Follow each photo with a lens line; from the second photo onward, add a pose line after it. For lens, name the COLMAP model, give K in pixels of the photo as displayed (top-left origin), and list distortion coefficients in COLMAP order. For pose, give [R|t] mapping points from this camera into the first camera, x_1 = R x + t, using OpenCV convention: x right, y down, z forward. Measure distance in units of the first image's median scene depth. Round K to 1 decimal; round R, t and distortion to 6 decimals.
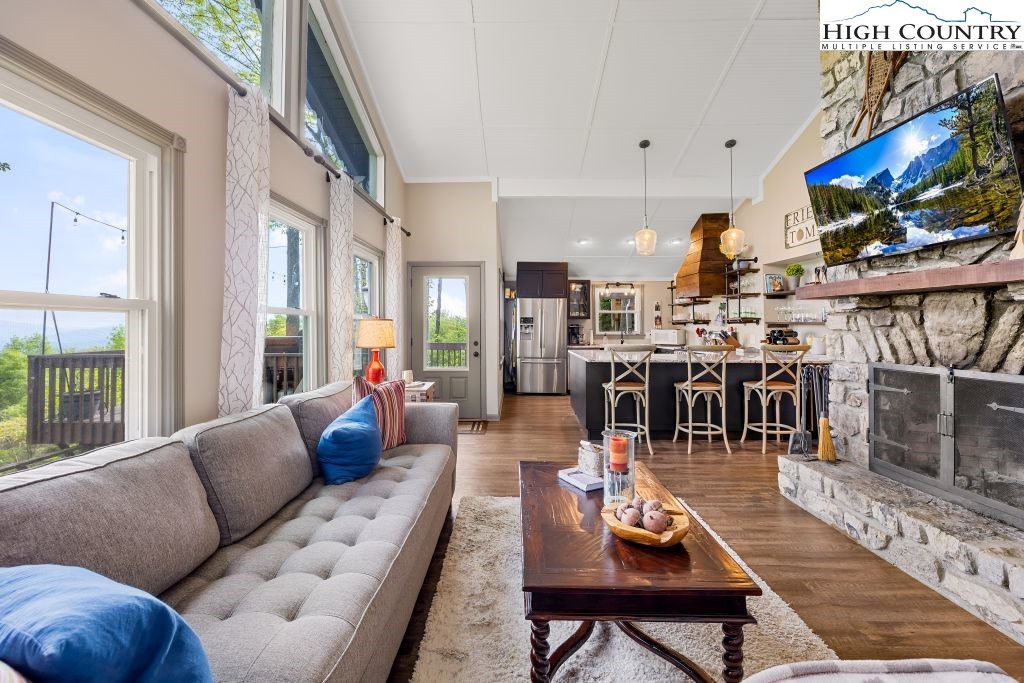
lens RADIAL K [[439.2, 0, 514.8], [0, 439.2, 324.1], [0, 0, 1]] dist [0.003707, -0.001565]
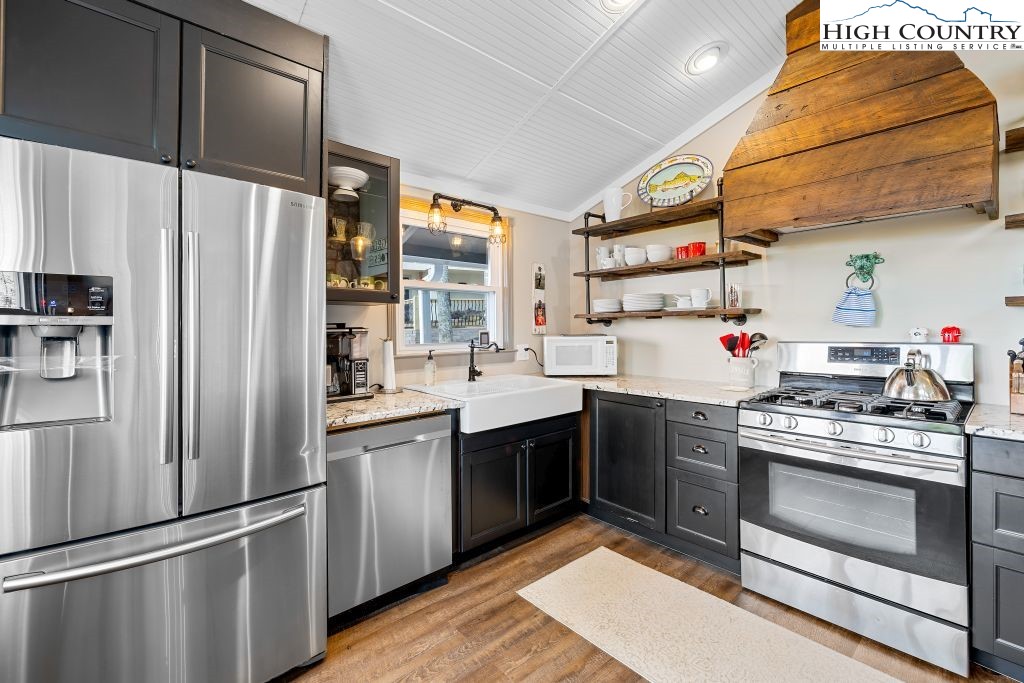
lens RADIAL K [[439.2, 0, 532.6], [0, 439.2, 326.9], [0, 0, 1]] dist [0.003707, -0.001565]
pose [[0.738547, -0.016823, 0.673992, 0.145107], [0.011861, 0.999858, 0.011959, 0.000502], [-0.674098, -0.000838, 0.738642, 2.232716]]
